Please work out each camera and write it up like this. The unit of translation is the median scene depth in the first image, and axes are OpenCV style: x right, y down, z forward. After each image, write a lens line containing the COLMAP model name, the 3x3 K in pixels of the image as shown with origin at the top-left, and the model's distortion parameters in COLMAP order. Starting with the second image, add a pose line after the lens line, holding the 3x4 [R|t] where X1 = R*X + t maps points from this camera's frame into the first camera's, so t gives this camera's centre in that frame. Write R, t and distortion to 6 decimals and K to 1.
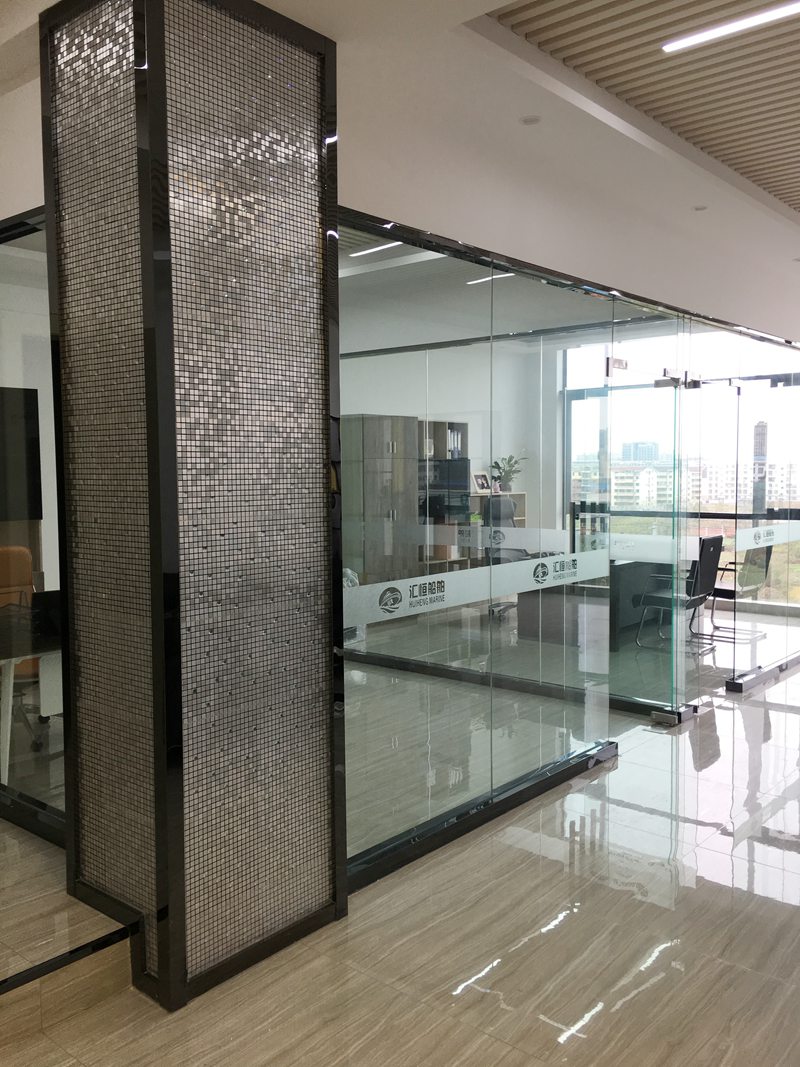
lens RADIAL K [[912.3, 0, 400.9], [0, 912.3, 532.8], [0, 0, 1]] dist [0.005293, 0.000663]
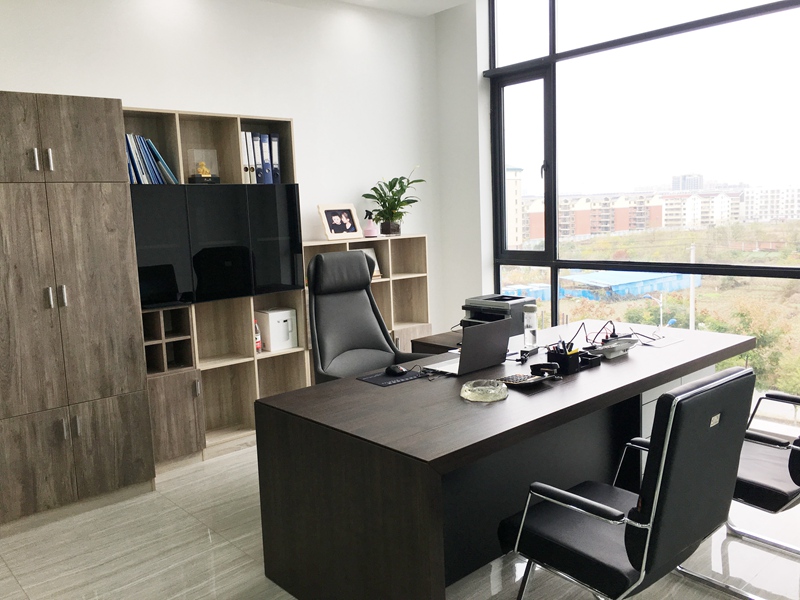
lens RADIAL K [[684.0, 0, 399.8], [0, 684.0, 299.9], [0, 0, 1]] dist [0.005293, 0.000663]
pose [[0.989892, -0.012170, -0.141300, 0.181432], [0.021884, 0.997486, 0.067396, -0.030932], [0.140125, -0.069807, 0.987670, 0.513496]]
